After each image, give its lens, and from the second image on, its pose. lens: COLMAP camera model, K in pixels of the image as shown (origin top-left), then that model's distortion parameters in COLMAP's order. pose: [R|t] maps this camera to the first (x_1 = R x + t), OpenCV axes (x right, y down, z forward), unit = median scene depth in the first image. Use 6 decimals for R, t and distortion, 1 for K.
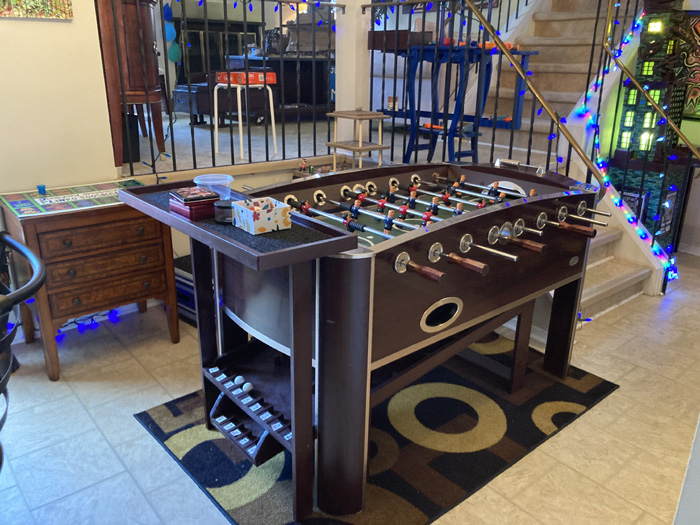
lens RADIAL K [[572.1, 0, 350.0], [0, 572.1, 262.5], [0, 0, 1]] dist [0.068709, -0.098070]
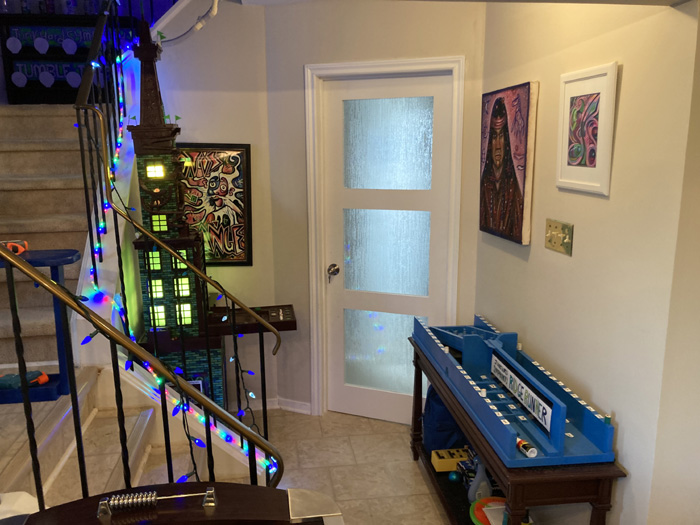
lens RADIAL K [[572.1, 0, 350.0], [0, 572.1, 262.5], [0, 0, 1]] dist [0.068709, -0.098070]
pose [[0.530380, -0.192461, 0.825625, 0.013750], [0.296162, 0.954592, 0.032271, -0.235511], [-0.794346, 0.227403, 0.563296, 0.386657]]
